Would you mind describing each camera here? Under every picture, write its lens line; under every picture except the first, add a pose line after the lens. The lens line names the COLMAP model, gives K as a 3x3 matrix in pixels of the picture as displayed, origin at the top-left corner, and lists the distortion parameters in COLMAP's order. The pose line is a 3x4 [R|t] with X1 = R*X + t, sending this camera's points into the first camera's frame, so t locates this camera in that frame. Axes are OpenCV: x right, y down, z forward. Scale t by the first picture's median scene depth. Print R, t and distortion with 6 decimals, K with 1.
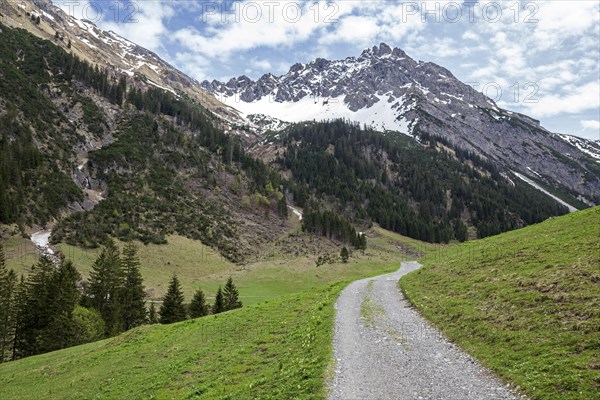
lens RADIAL K [[503.5, 0, 300.0], [0, 503.5, 200.0], [0, 0, 1]] dist [-0.061246, 0.003992]
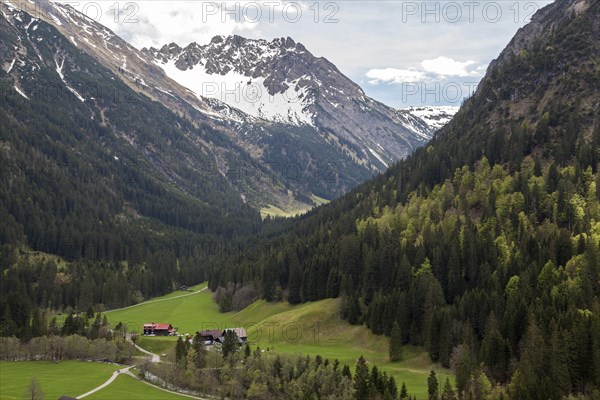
lens RADIAL K [[503.5, 0, 300.0], [0, 503.5, 200.0], [0, 0, 1]] dist [-0.061246, 0.003992]
pose [[0.969727, -0.005434, 0.244131, -0.169572], [-0.032939, 0.987704, 0.152826, -0.097029], [-0.241959, -0.156241, 0.957624, -0.466621]]
